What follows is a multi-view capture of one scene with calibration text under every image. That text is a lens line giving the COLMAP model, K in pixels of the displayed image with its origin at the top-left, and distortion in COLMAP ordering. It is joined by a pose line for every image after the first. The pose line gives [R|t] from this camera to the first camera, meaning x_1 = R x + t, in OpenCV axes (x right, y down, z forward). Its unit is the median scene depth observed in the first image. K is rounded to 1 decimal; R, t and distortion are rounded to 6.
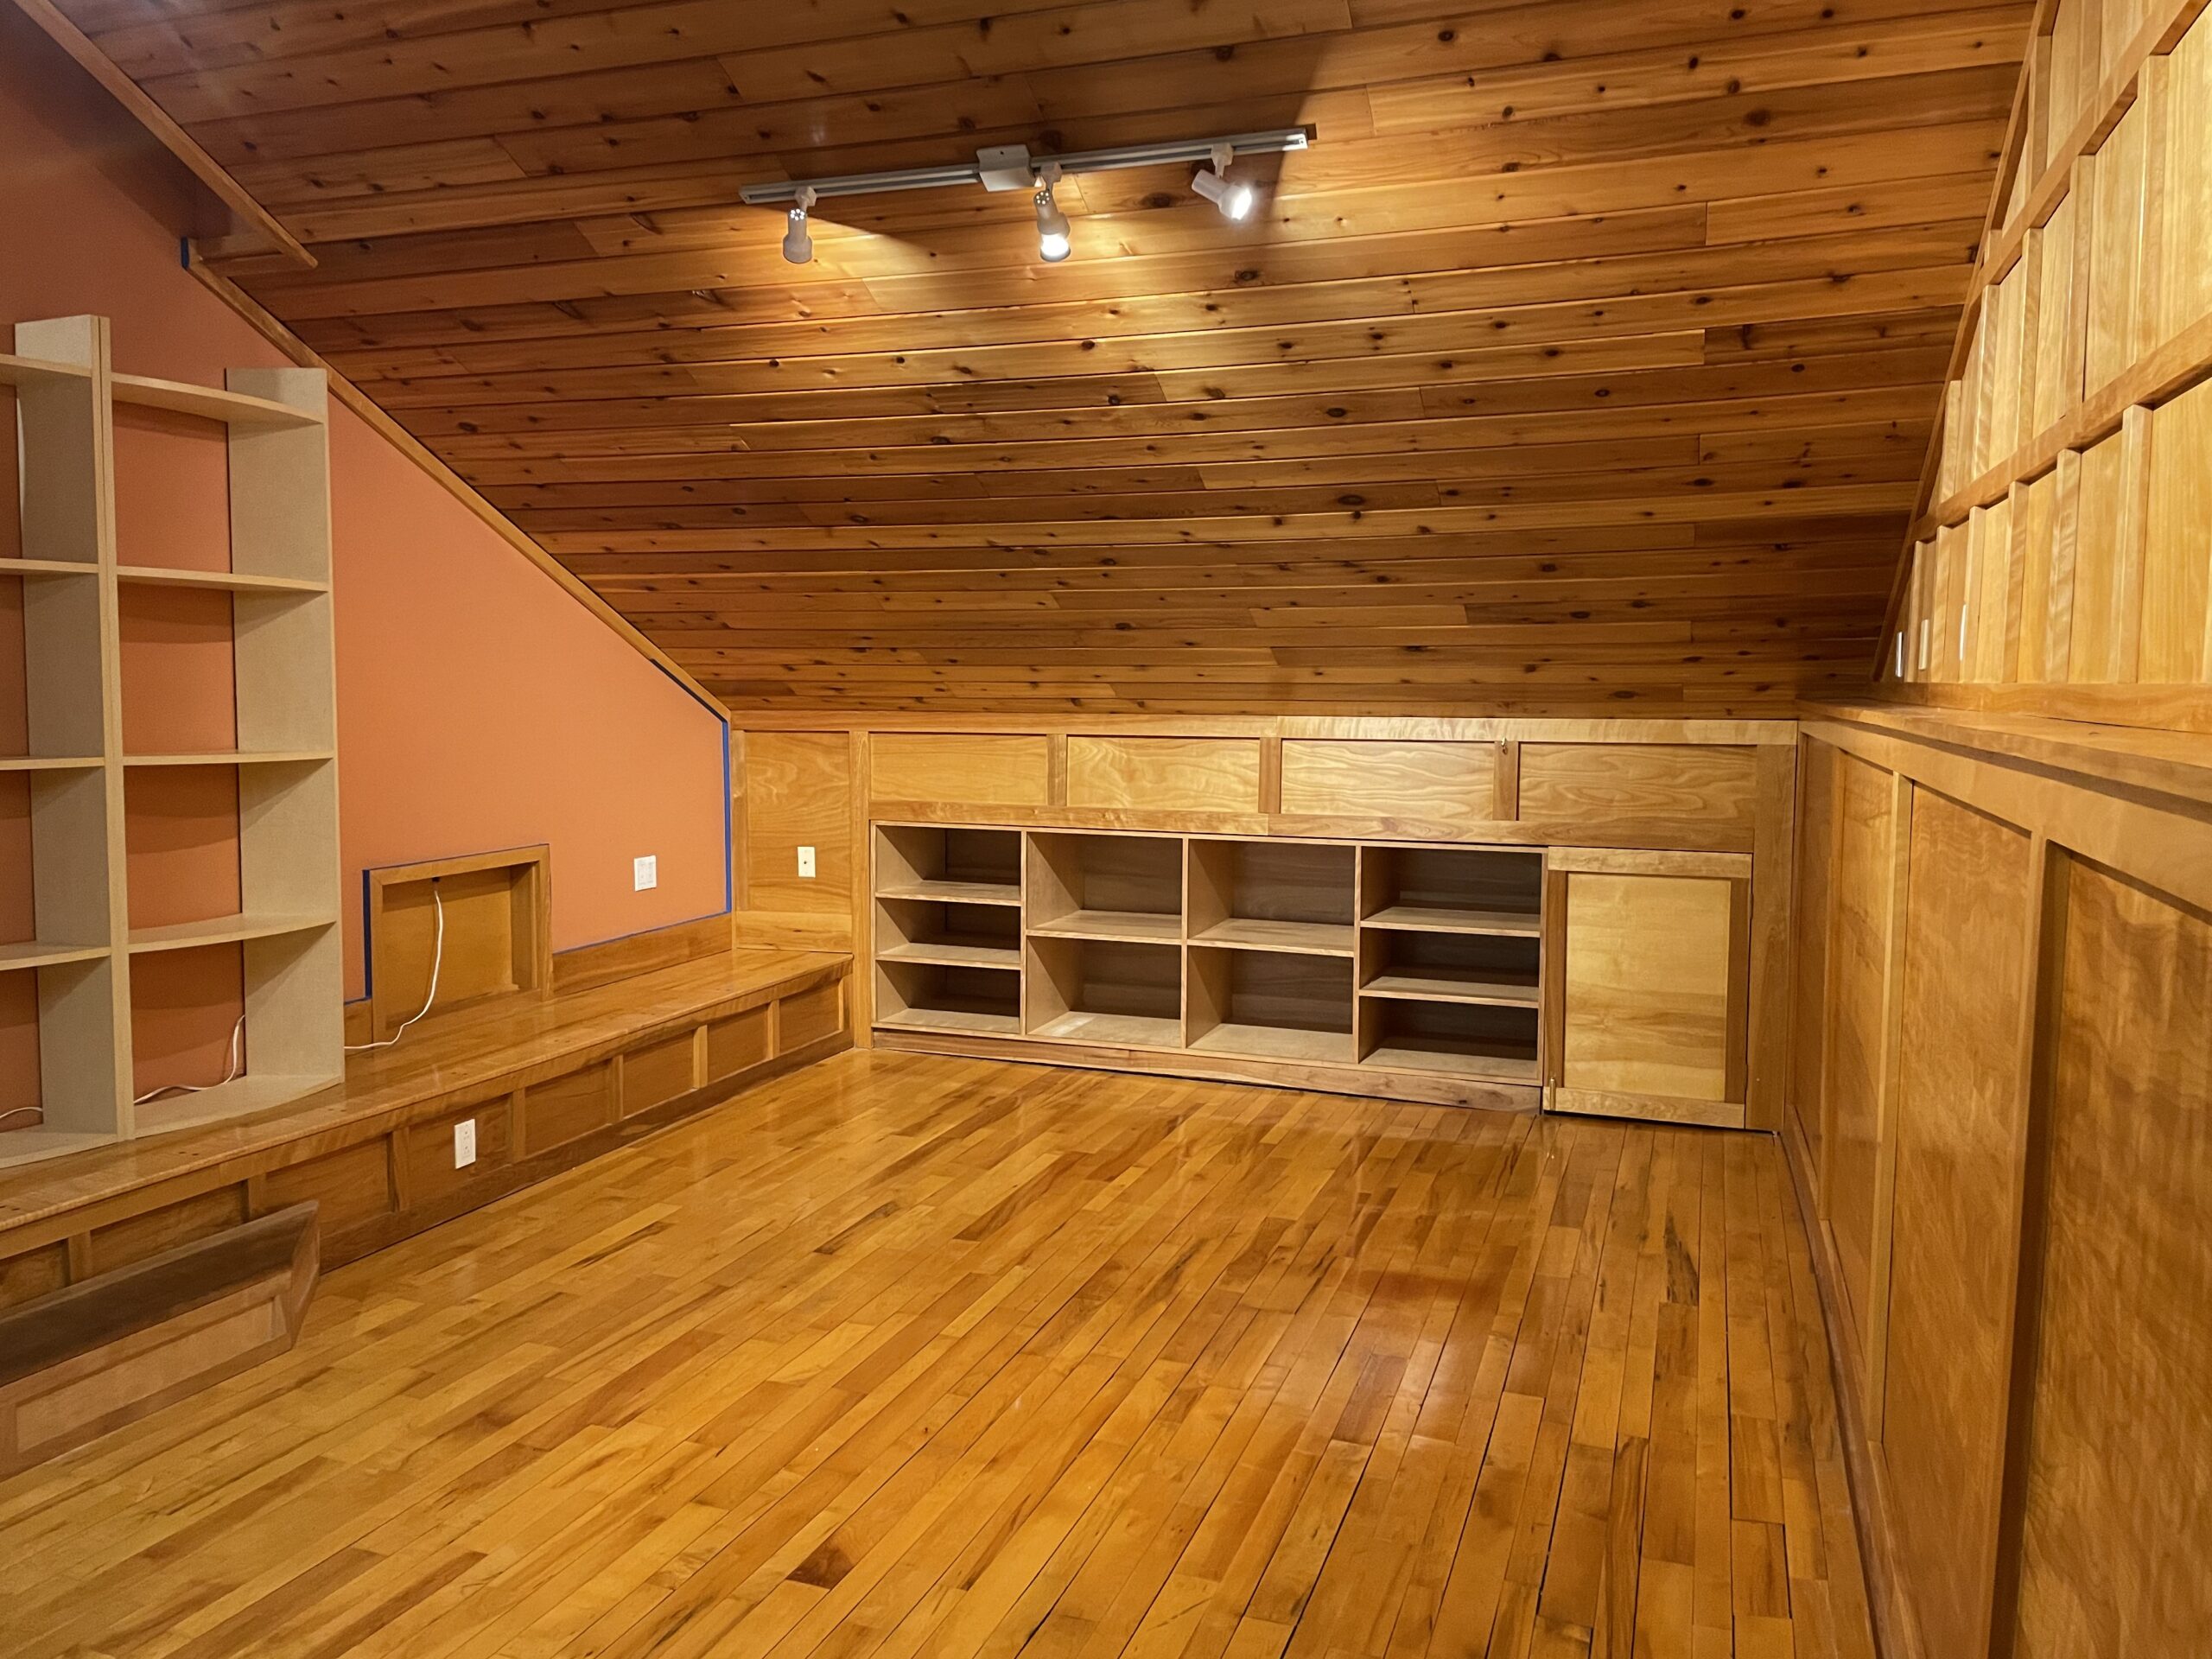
lens RADIAL K [[1656.4, 0, 1106.0], [0, 1656.4, 829.5], [0, 0, 1]] dist [0.069329, -0.112085]
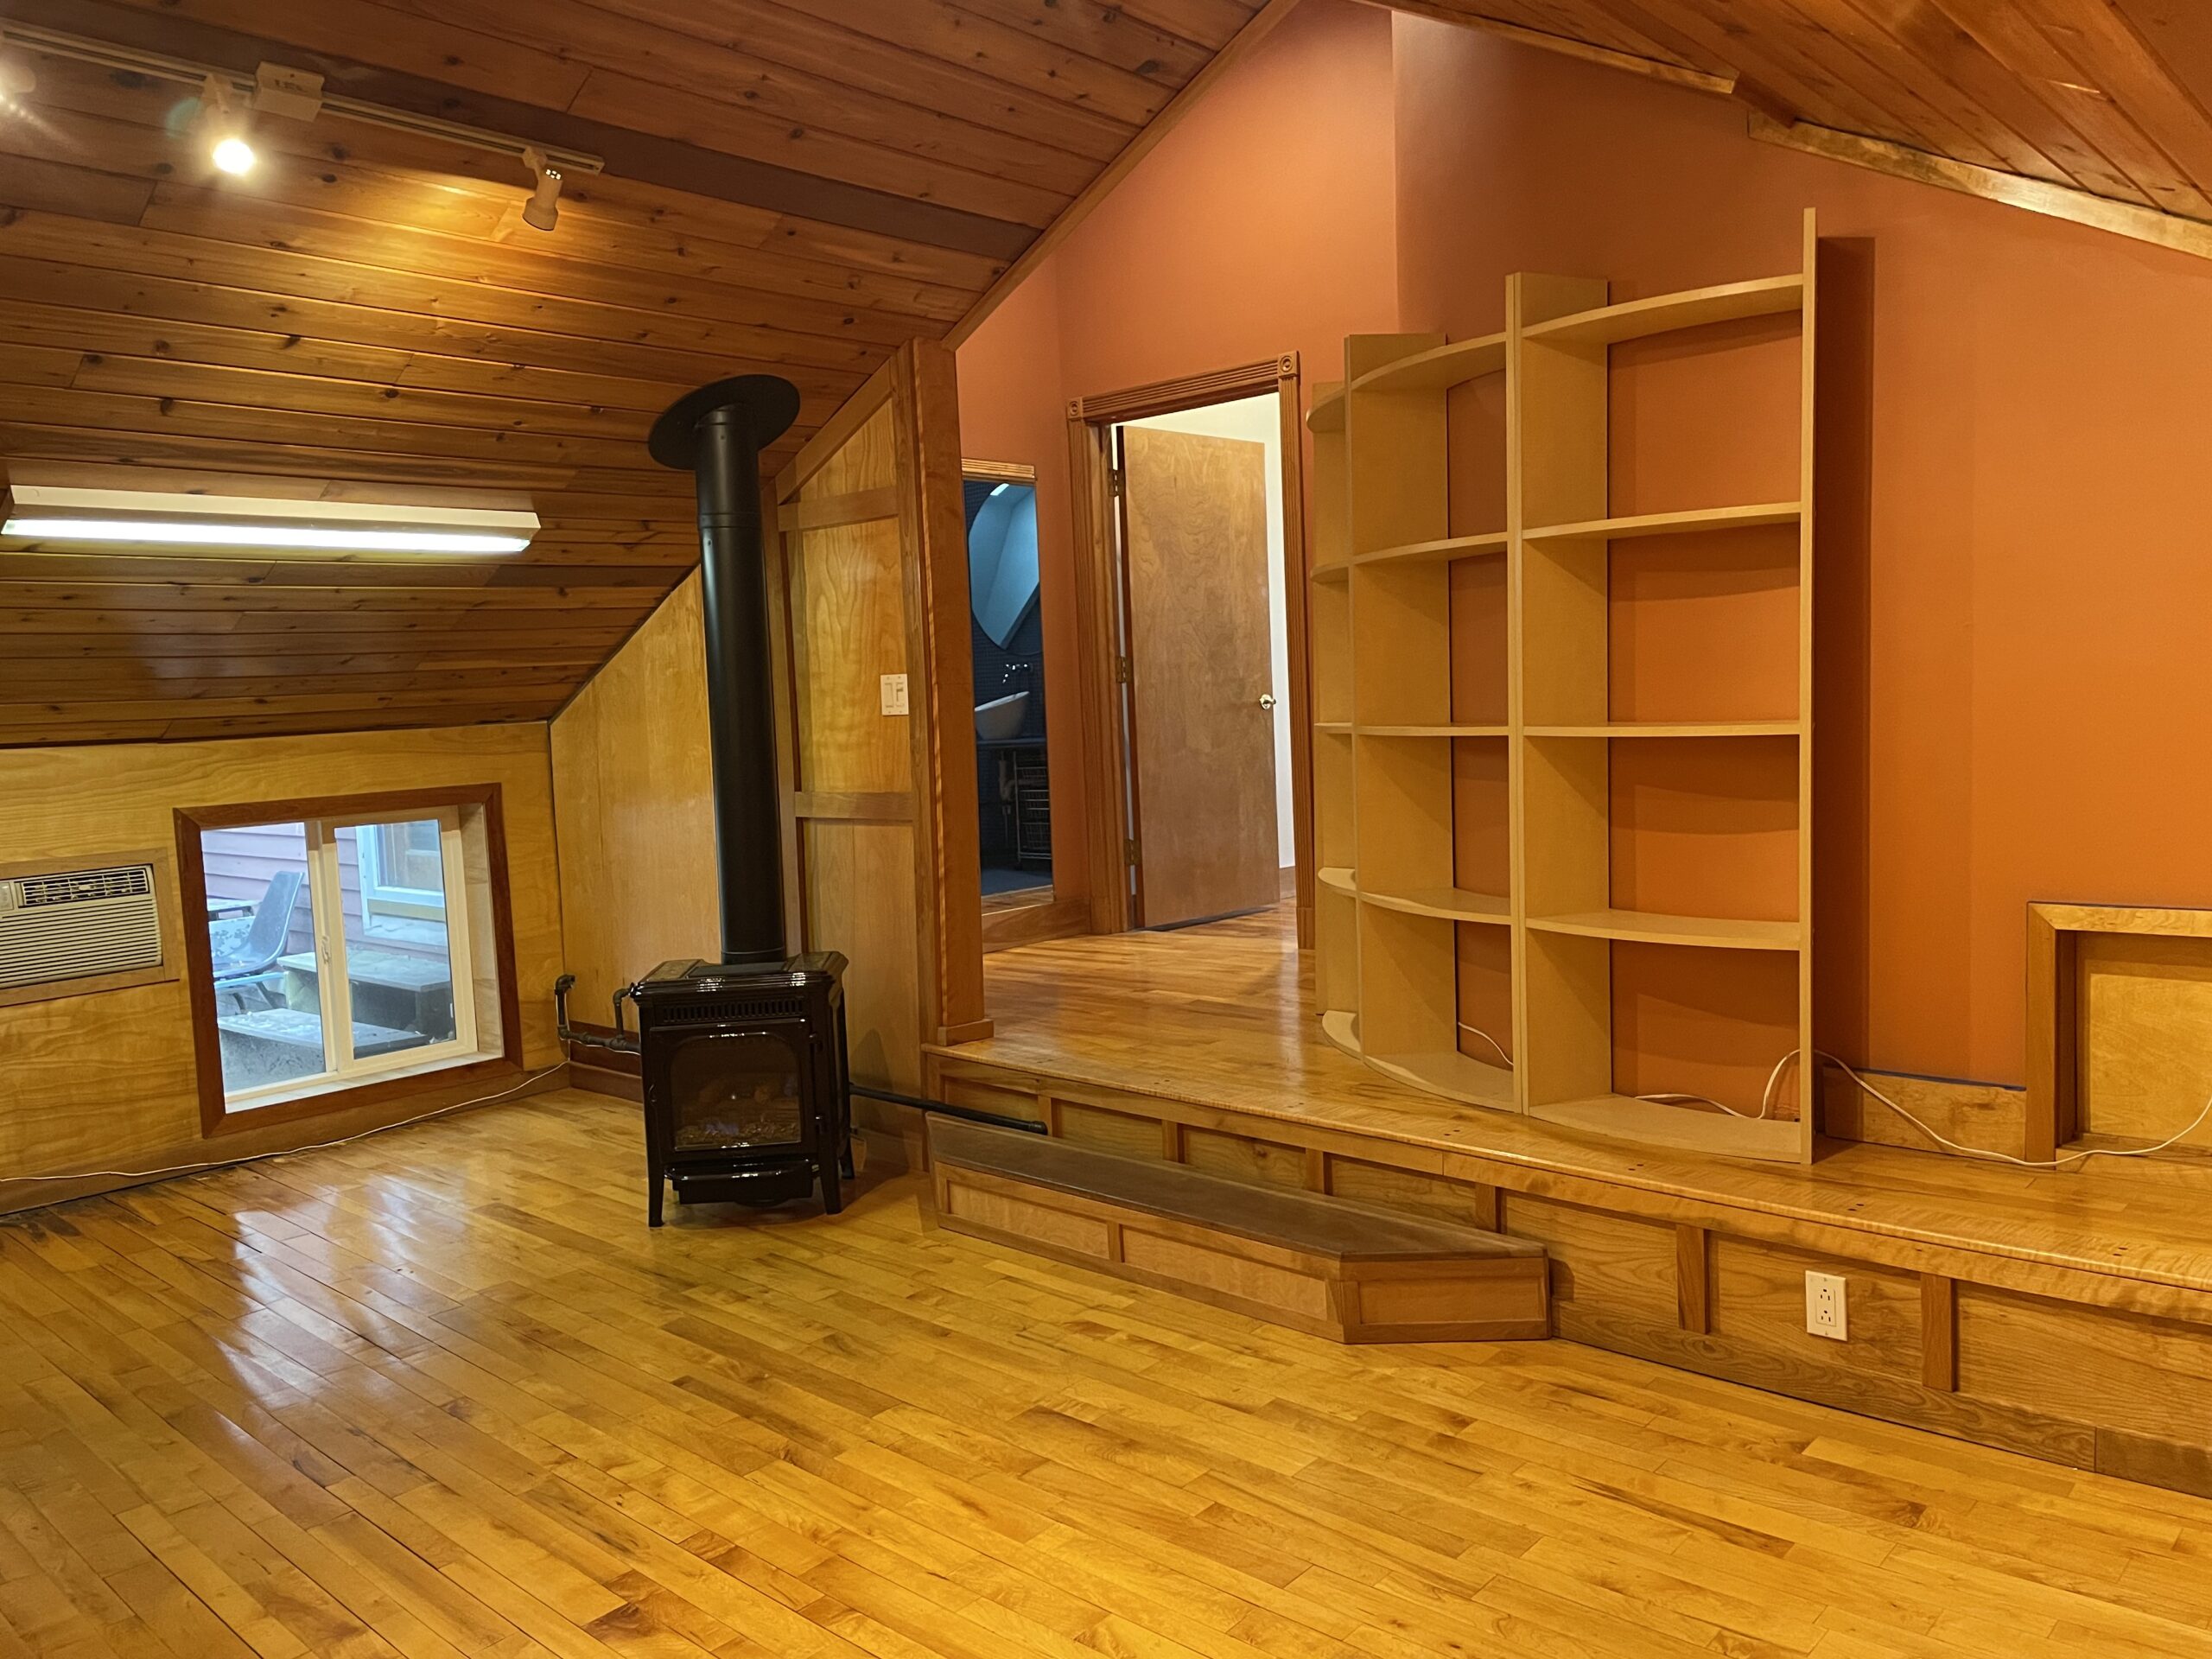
lens RADIAL K [[1656.4, 0, 1106.0], [0, 1656.4, 829.5], [0, 0, 1]] dist [0.069329, -0.112085]
pose [[-0.382317, 0.091495, -0.919491, 0.345135], [-0.037609, 0.992720, 0.114419, -0.073983], [0.923266, 0.078326, -0.376092, 0.971685]]
